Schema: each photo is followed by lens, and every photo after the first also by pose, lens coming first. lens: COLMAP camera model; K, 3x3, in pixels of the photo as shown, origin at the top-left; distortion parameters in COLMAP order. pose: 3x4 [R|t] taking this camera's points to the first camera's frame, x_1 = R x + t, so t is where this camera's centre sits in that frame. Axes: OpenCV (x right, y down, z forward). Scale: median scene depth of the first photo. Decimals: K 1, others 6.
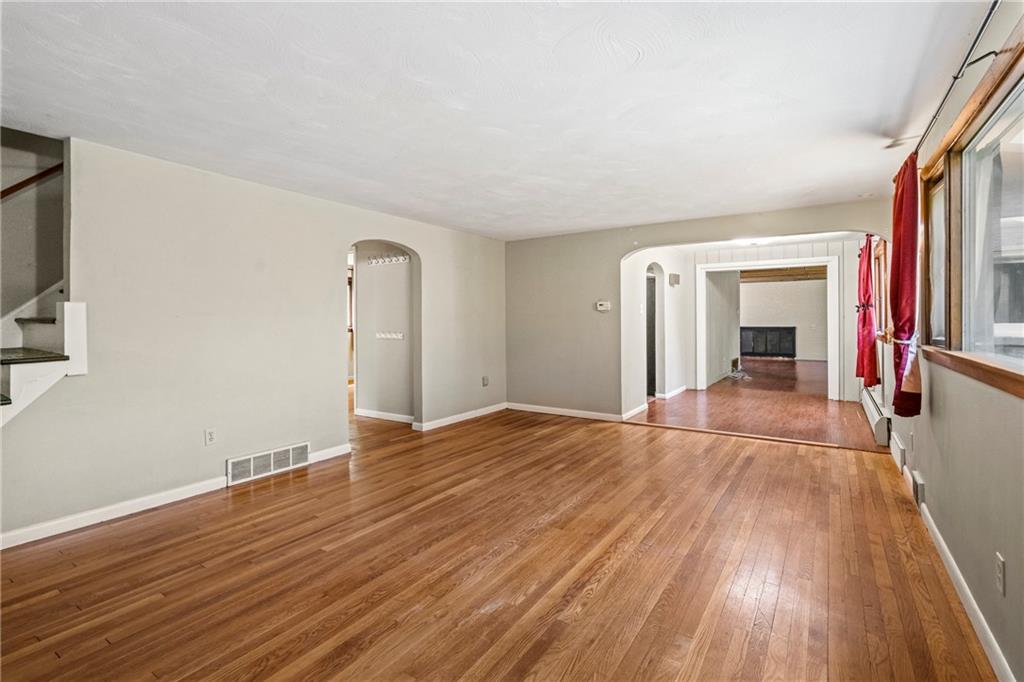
lens RADIAL K [[468.0, 0, 507.3], [0, 468.0, 321.3], [0, 0, 1]] dist [0.000211, 0.000035]
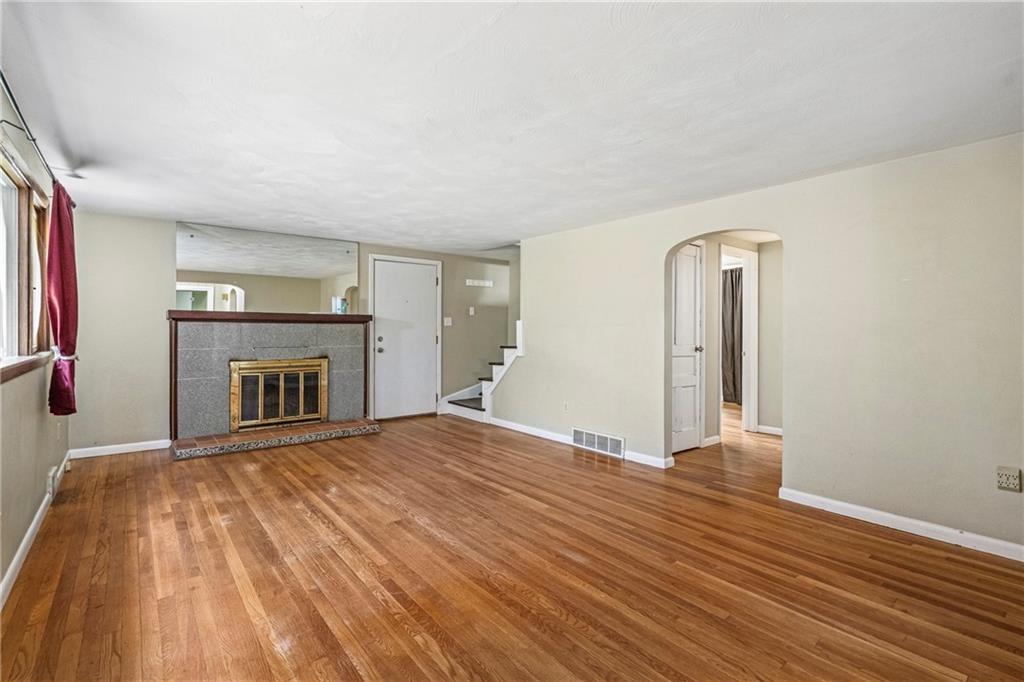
lens RADIAL K [[468.0, 0, 511.4], [0, 468.0, 333.5], [0, 0, 1]] dist [0.000211, 0.000035]
pose [[-0.282624, 0.010076, -0.959178, 1.042535], [-0.002533, 0.999934, 0.011250, -0.012944], [0.959227, 0.005609, -0.282580, 1.502527]]
